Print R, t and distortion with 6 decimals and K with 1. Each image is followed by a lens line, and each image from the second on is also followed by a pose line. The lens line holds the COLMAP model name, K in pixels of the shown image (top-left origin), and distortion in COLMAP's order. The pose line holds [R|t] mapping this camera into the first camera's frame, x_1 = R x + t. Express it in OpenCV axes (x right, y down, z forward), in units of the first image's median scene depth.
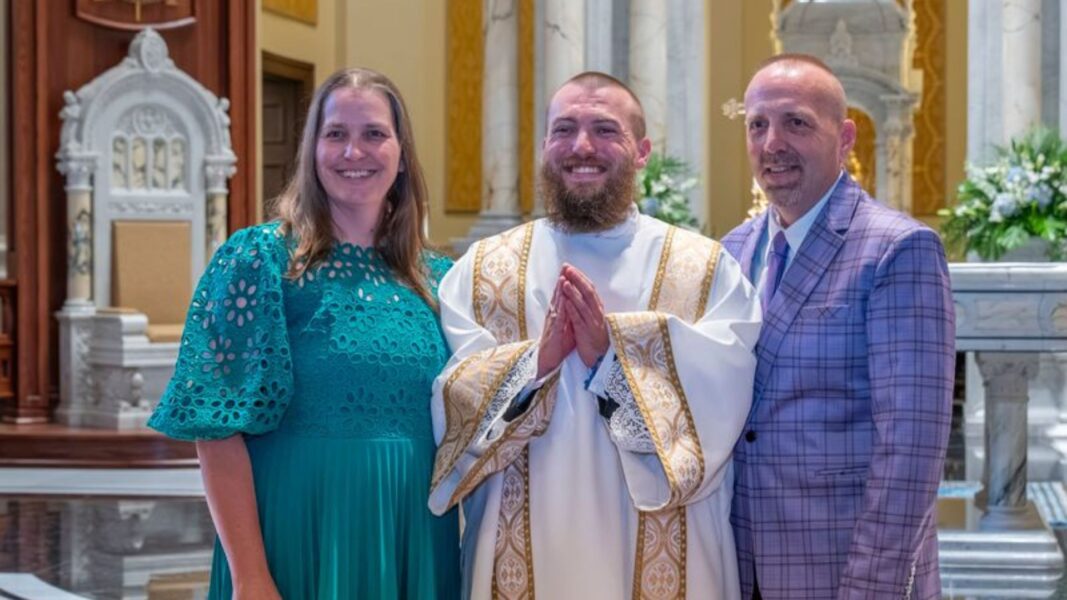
lens RADIAL K [[2590.4, 0, 533.5], [0, 2590.4, 300.0], [0, 0, 1]] dist [0.037831, -0.140046]
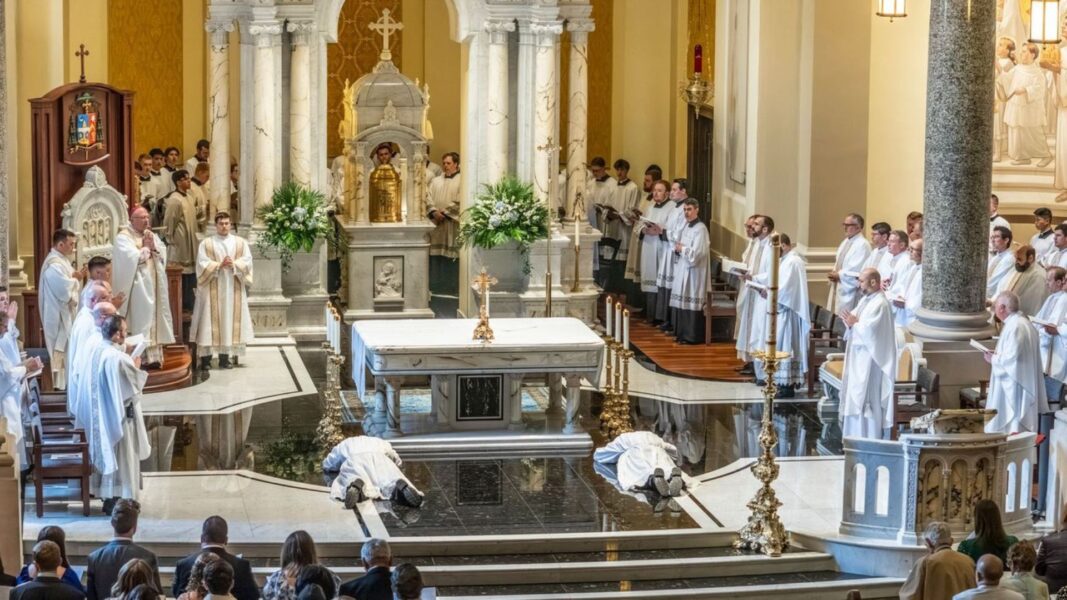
lens RADIAL K [[2590.4, 0, 533.5], [0, 2590.4, 300.0], [0, 0, 1]] dist [0.037831, -0.140046]
pose [[0.959903, -0.033844, 0.278280, -0.380633], [0.004149, 0.994292, 0.106612, -0.211399], [-0.280300, -0.101182, 0.954565, -0.991229]]
